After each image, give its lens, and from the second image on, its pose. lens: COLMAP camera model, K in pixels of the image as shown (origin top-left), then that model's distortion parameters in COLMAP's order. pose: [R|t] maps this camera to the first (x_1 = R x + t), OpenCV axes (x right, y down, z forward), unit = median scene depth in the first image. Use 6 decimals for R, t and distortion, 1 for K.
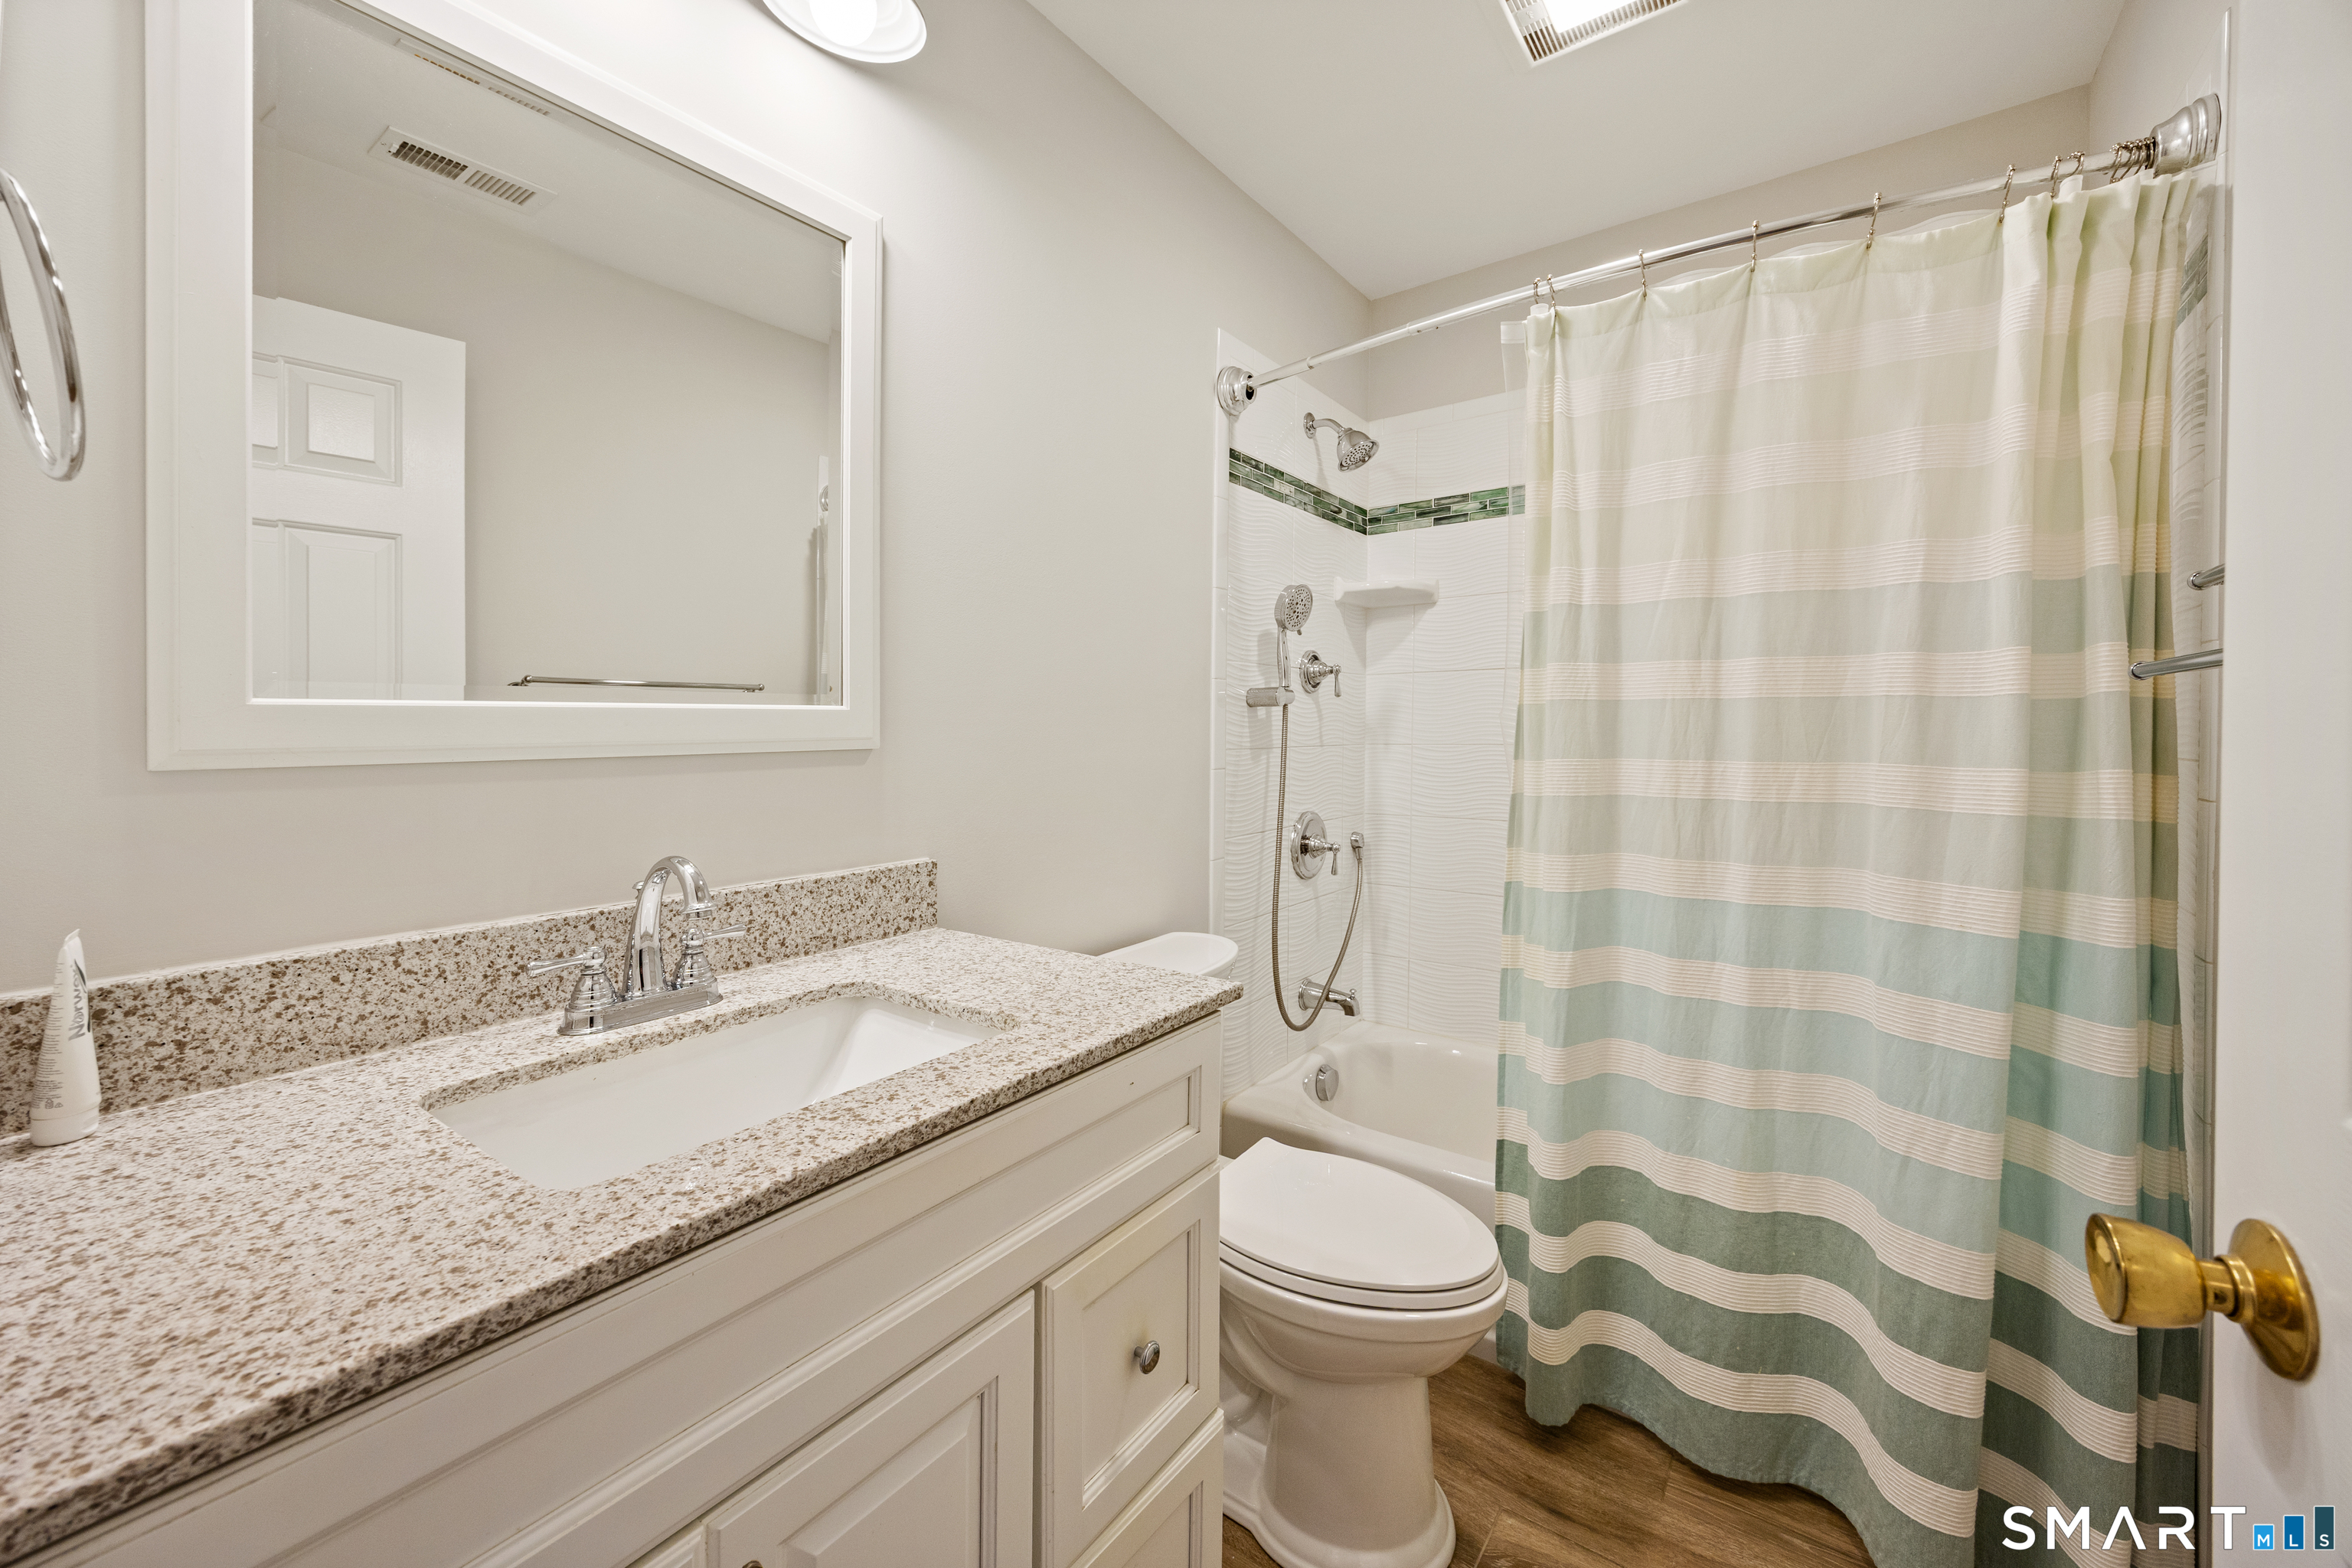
lens RADIAL K [[913.5, 0, 1176.2], [0, 913.5, 759.3], [0, 0, 1]] dist [-0.000307, 0.000168]
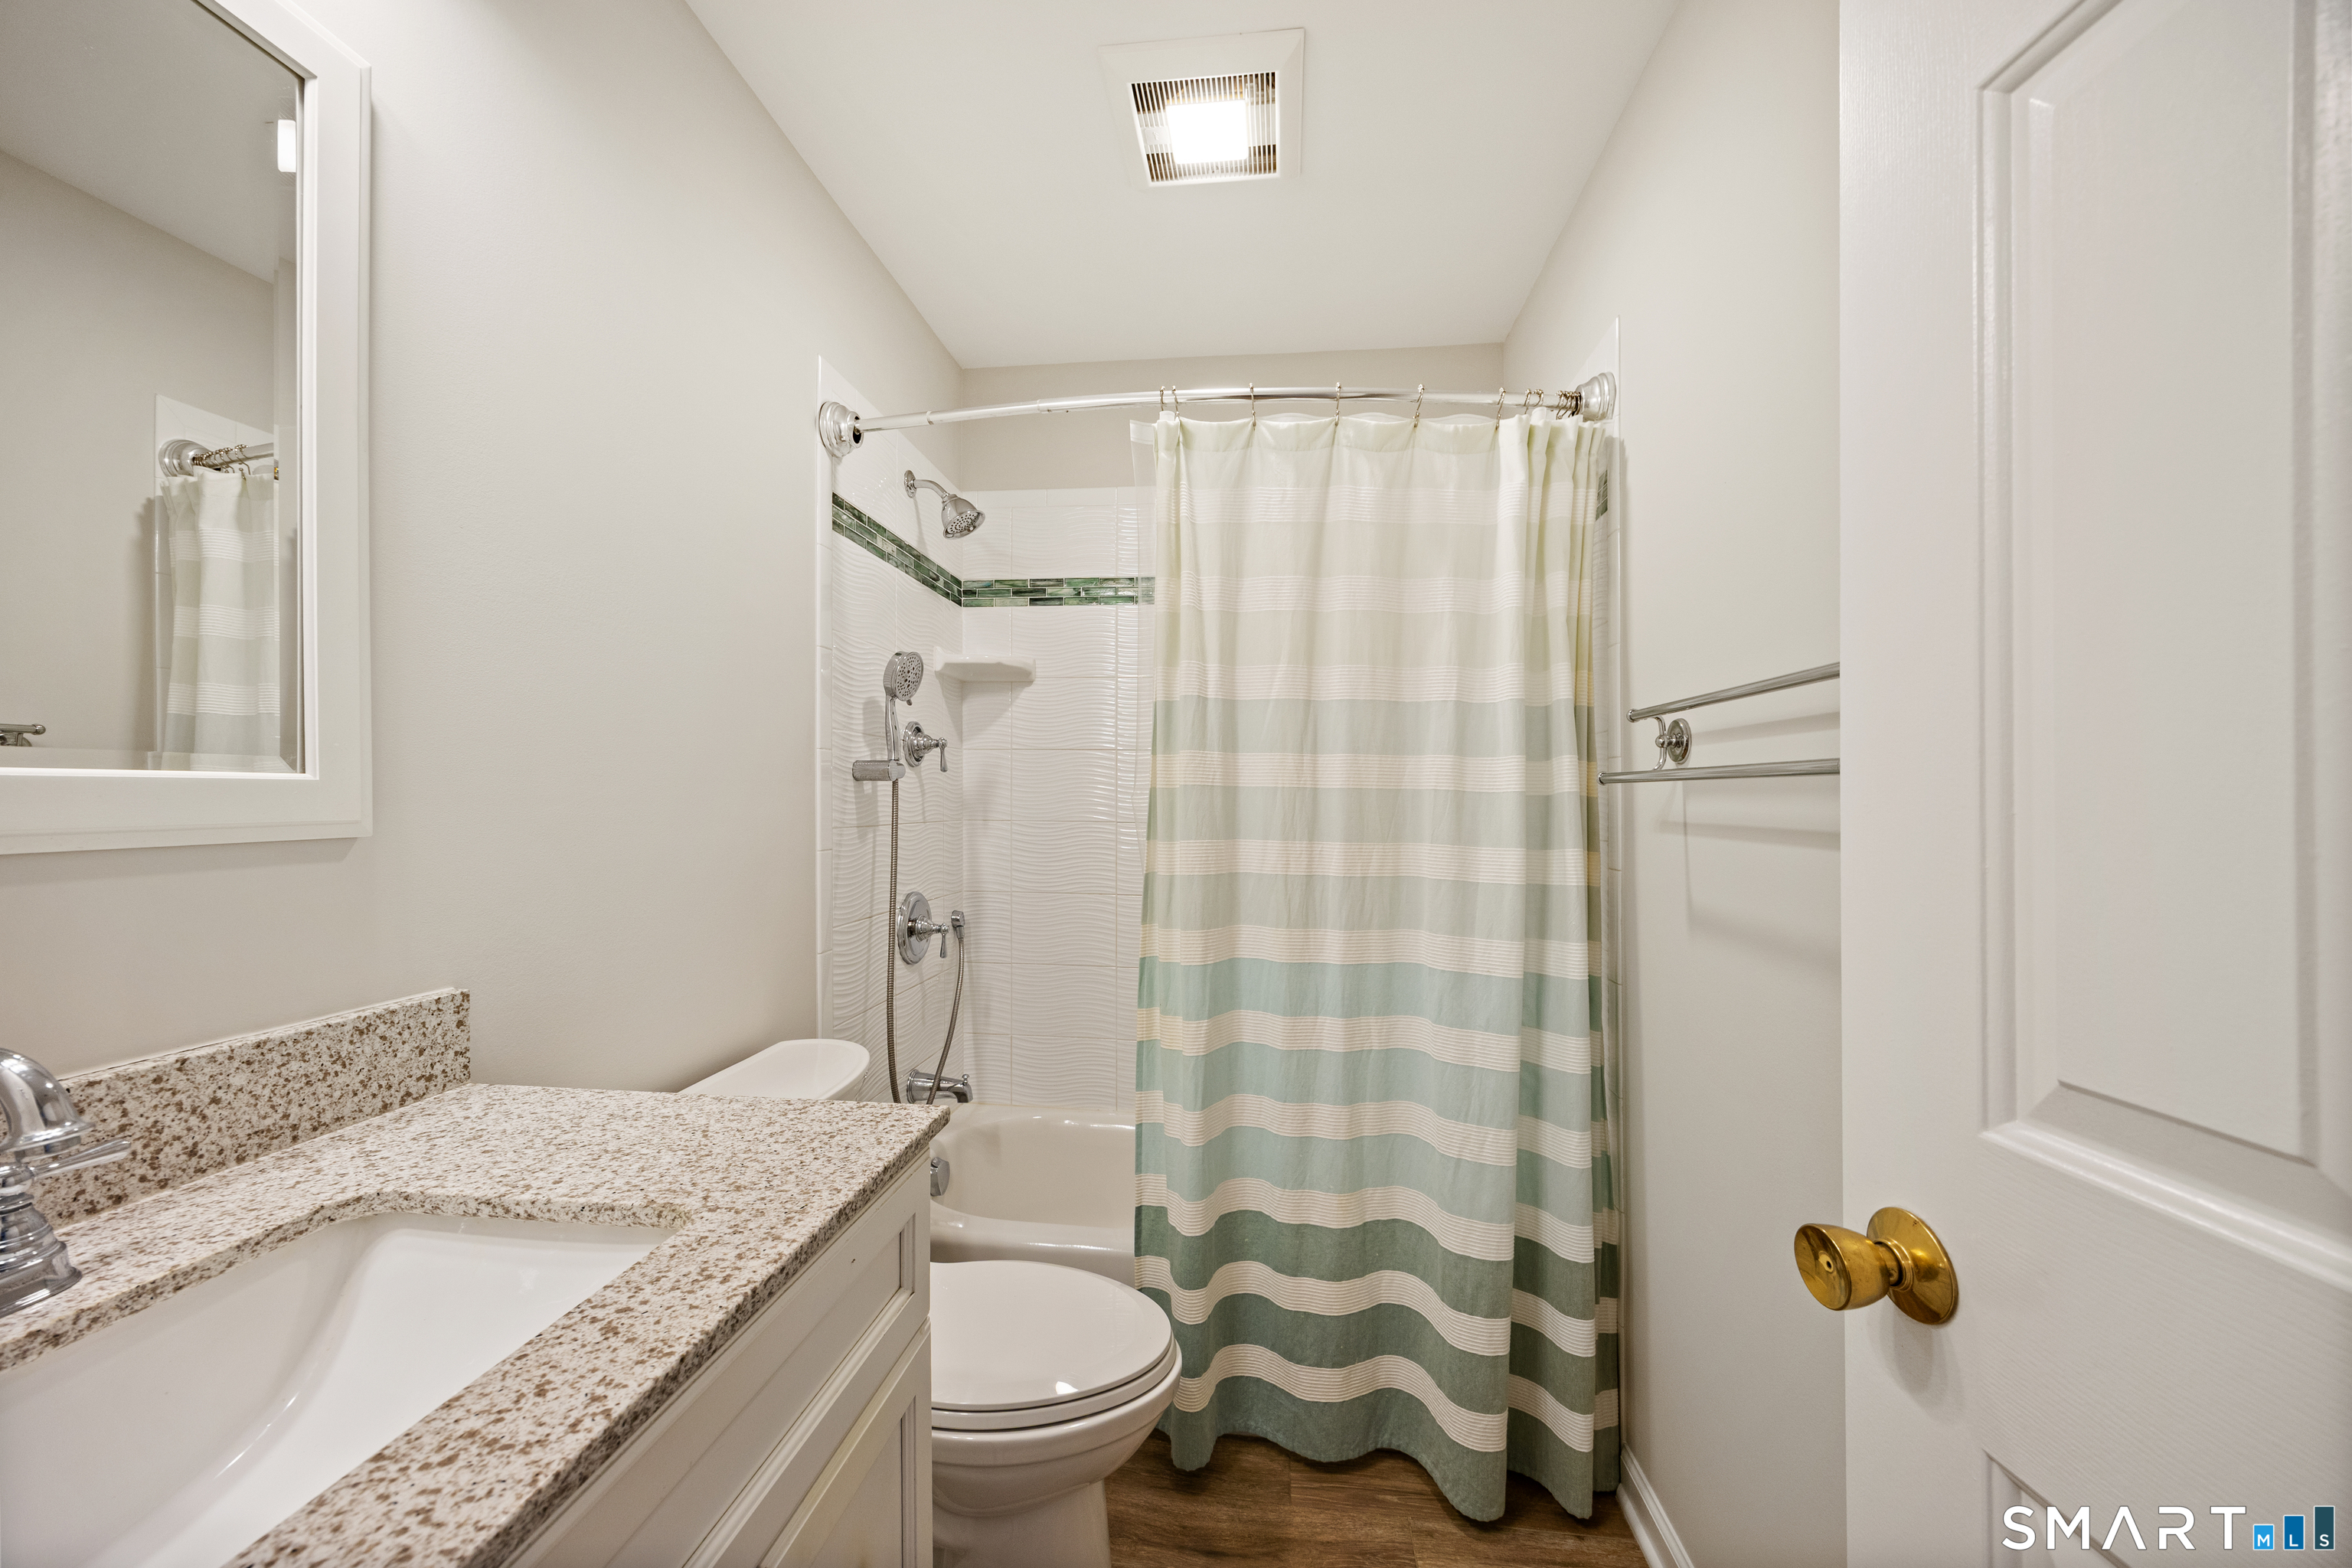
lens RADIAL K [[885.7, 0, 1175.5], [0, 885.7, 827.2], [0, 0, 1]] dist [0.001943, -0.000053]
pose [[0.871017, -0.000323, 0.491254, -0.121245], [0.000067, 1.000000, 0.000539, -0.018444], [-0.491254, -0.000437, 0.871016, 0.117651]]
